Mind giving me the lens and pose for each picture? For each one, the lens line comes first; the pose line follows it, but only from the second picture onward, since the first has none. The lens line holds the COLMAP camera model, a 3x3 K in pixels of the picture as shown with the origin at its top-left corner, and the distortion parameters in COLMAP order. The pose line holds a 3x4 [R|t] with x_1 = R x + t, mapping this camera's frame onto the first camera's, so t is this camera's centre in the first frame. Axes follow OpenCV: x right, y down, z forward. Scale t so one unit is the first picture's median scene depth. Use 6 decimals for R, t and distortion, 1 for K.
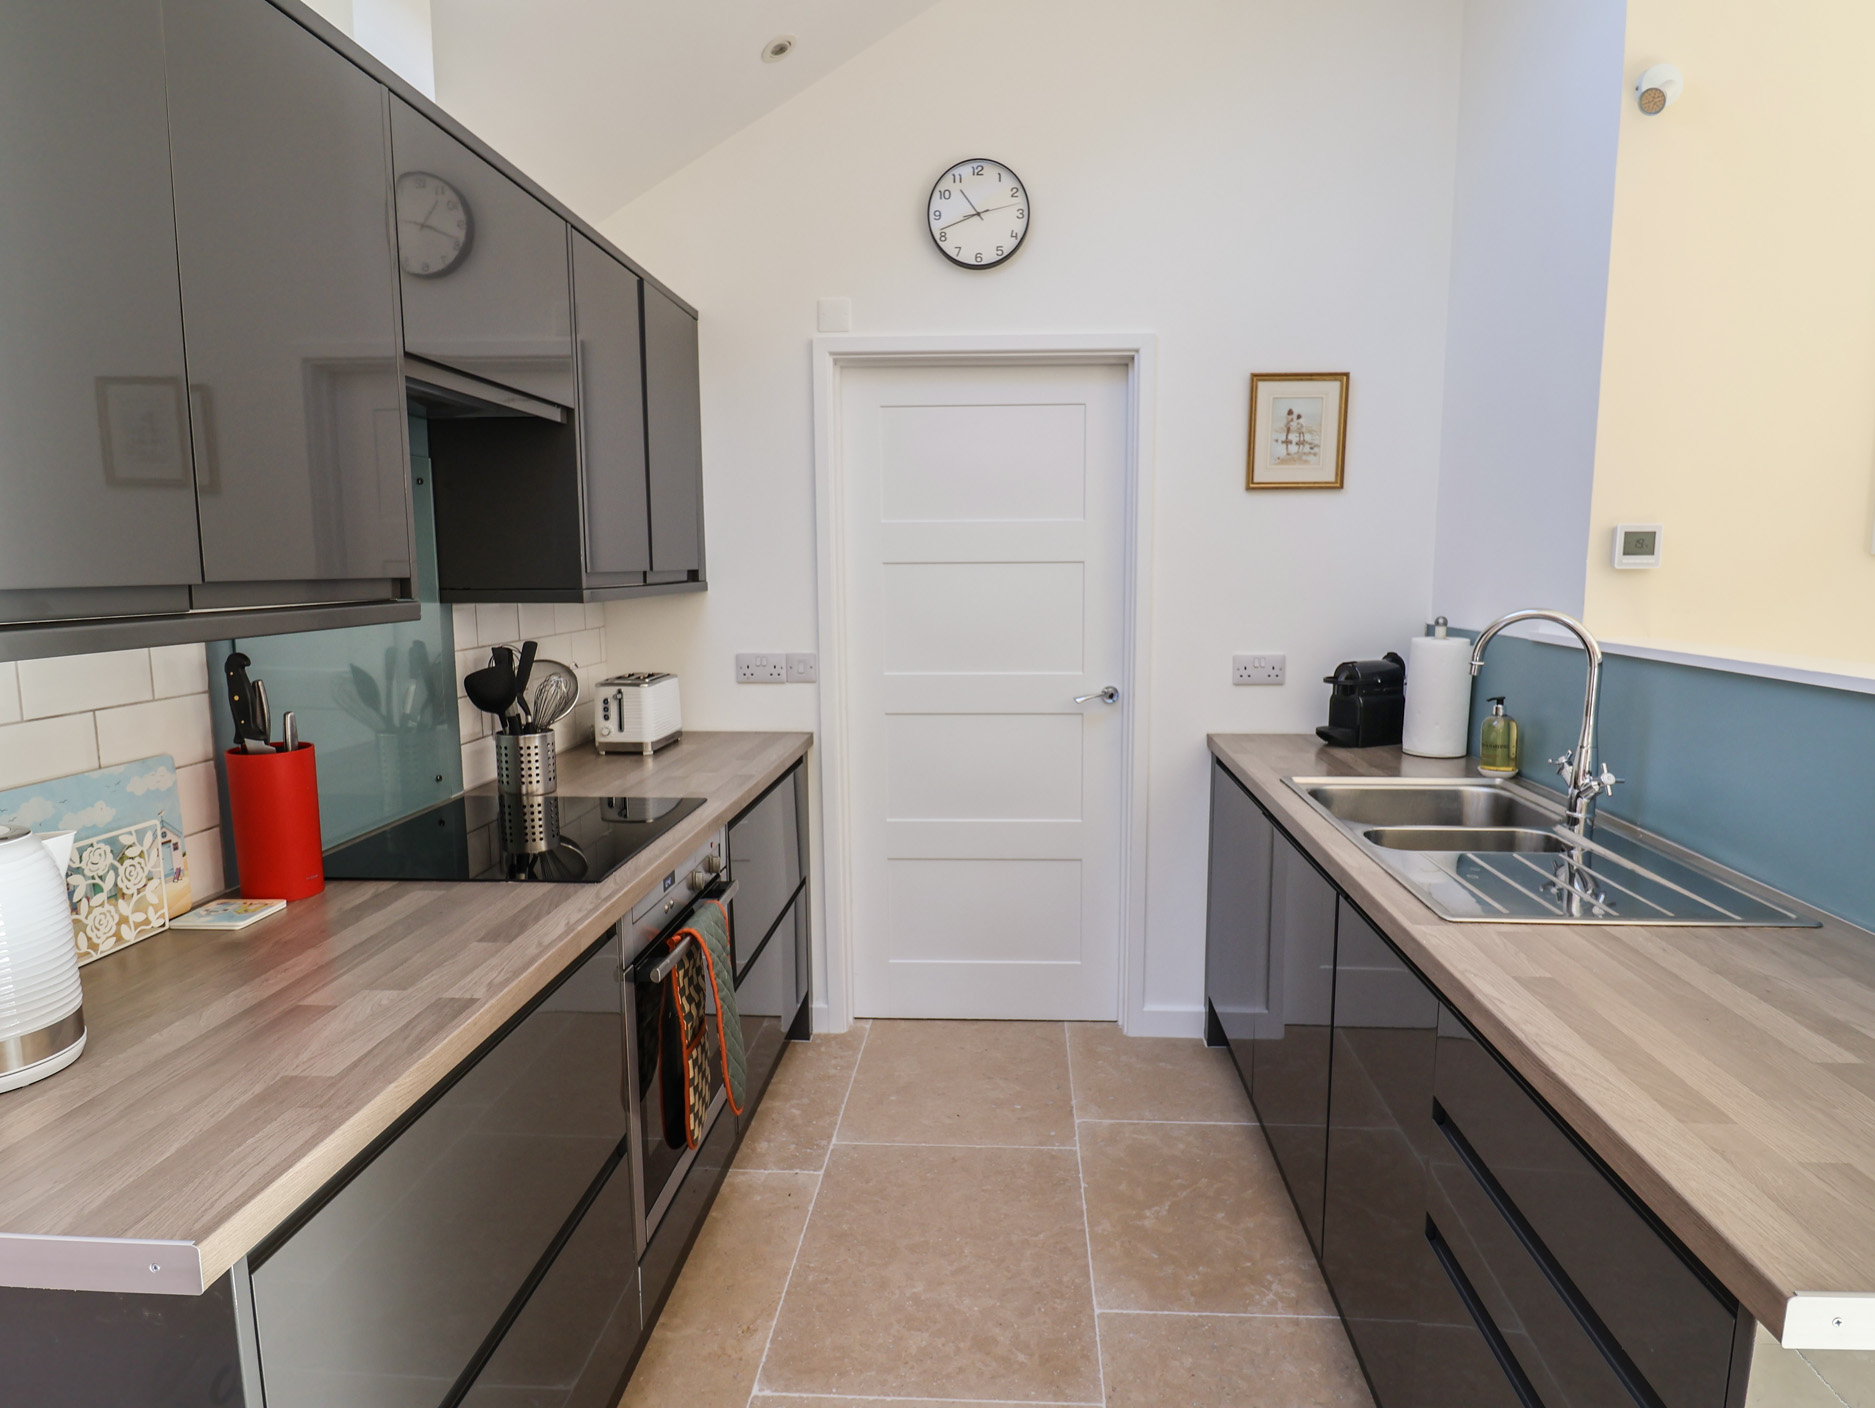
lens RADIAL K [[1067.7, 0, 967.1], [0, 1067.7, 705.1], [0, 0, 1]] dist [-0.001022, -0.009995]
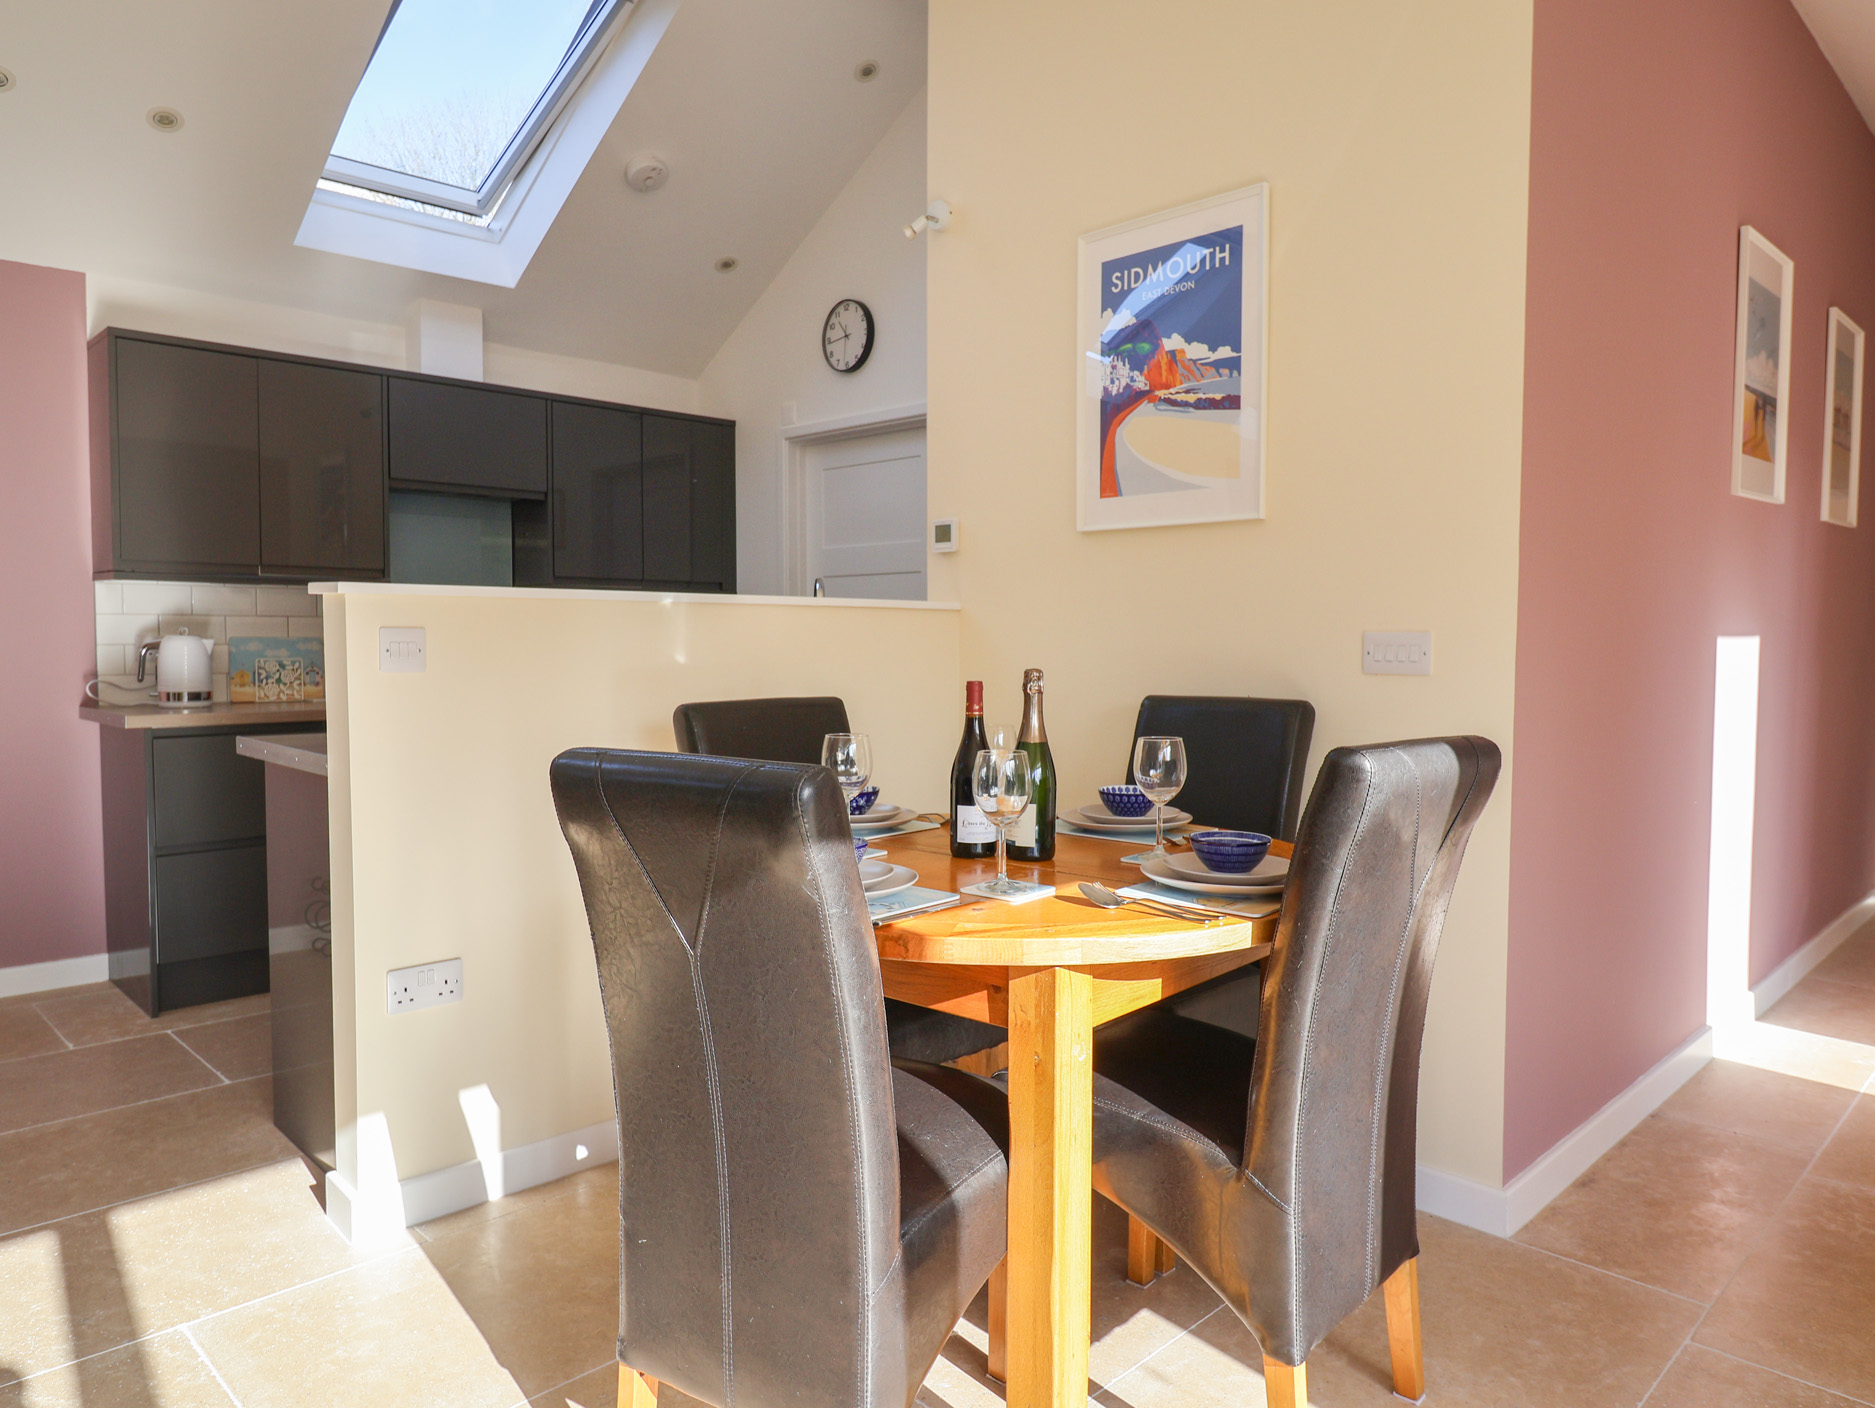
lens RADIAL K [[1216.0, 0, 953.7], [0, 1216.0, 704.0], [0, 0, 1]] dist [0.008251, -0.008021]
pose [[0.748532, 0.043123, -0.661694, 1.247959], [-0.092326, 0.994941, -0.039601, 0.094836], [0.656639, 0.090734, 0.748727, -0.107643]]
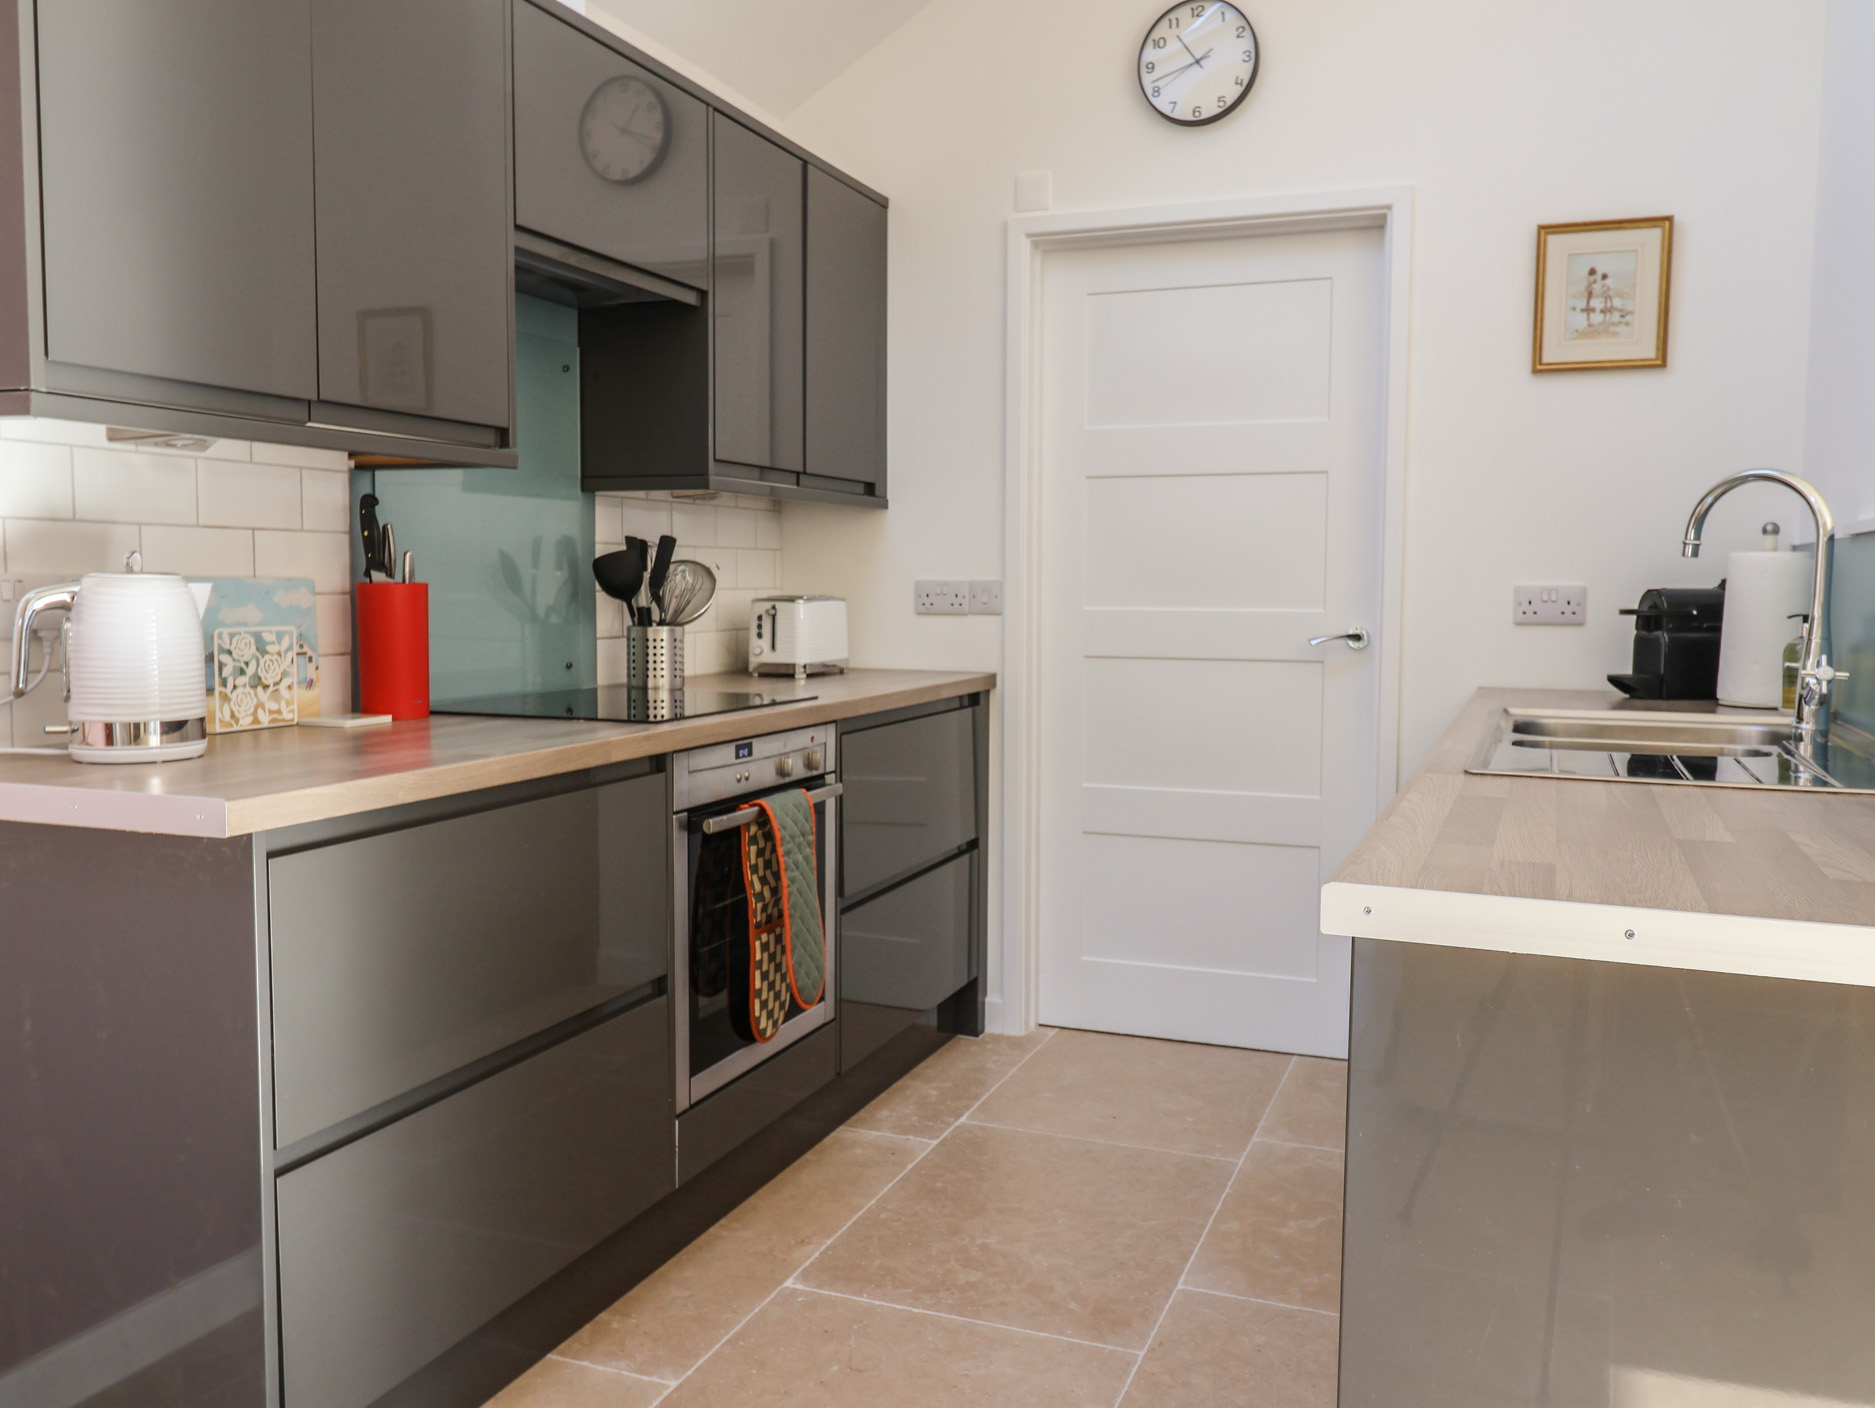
lens RADIAL K [[1485.7, 0, 956.6], [0, 1485.7, 698.3], [0, 0, 1]] dist [0.008860, -0.013699]
pose [[0.949703, 0.033968, -0.311305, 0.215206], [-0.050323, 0.997734, -0.044653, 0.109293], [0.309083, 0.058073, 0.949260, -0.156232]]
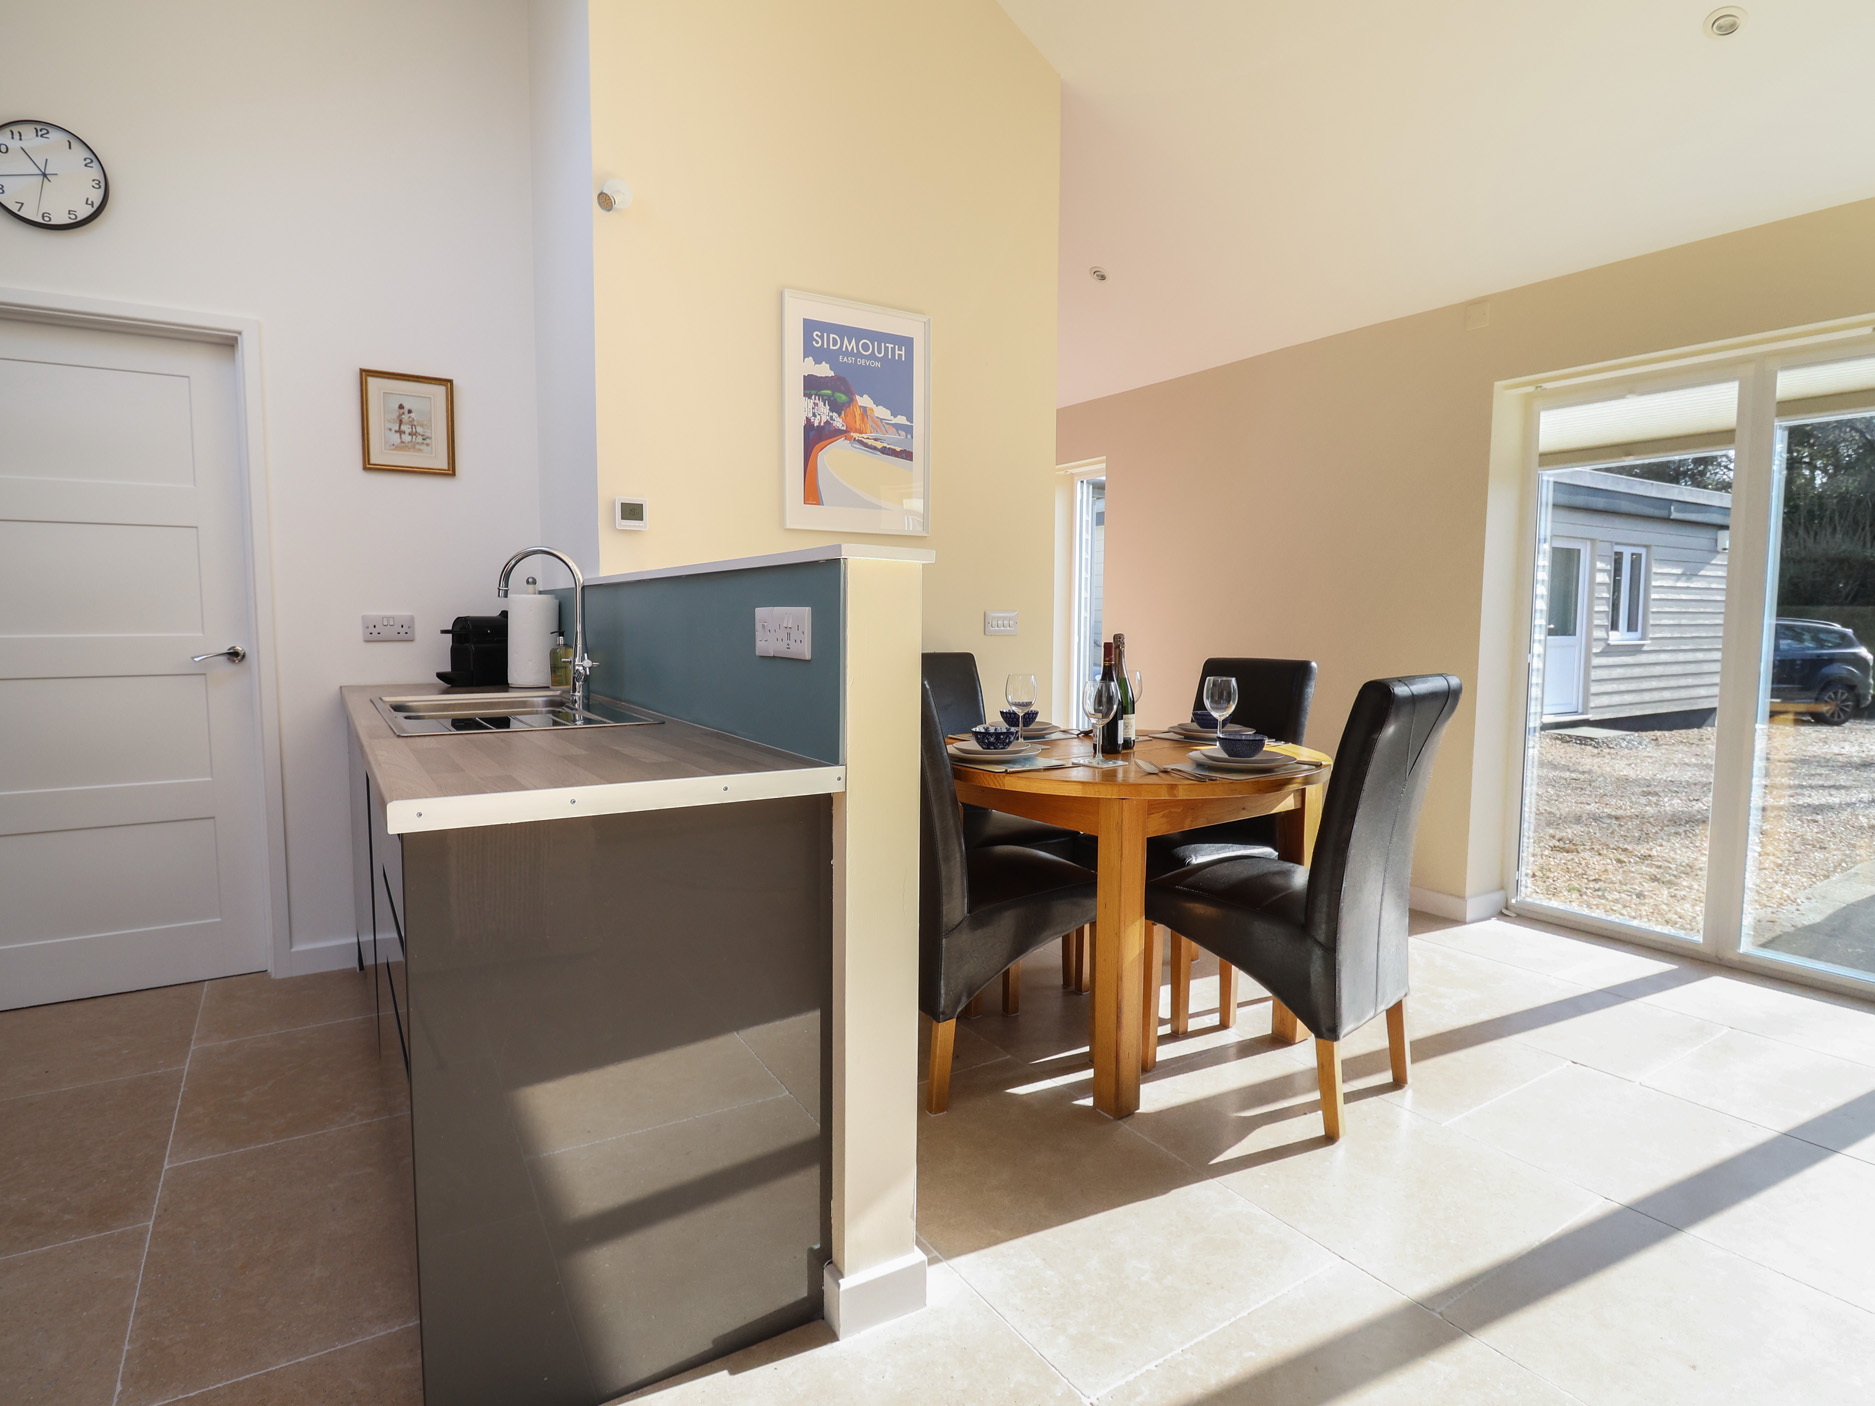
lens RADIAL K [[1012.1, 0, 953.8], [0, 1012.1, 697.5], [0, 0, 1]] dist [0.004271, -0.012918]
pose [[0.809064, -0.040007, 0.586357, 0.131986], [0.069481, 0.997195, -0.027833, 0.119748], [-0.583599, 0.063260, 0.809574, -0.238778]]
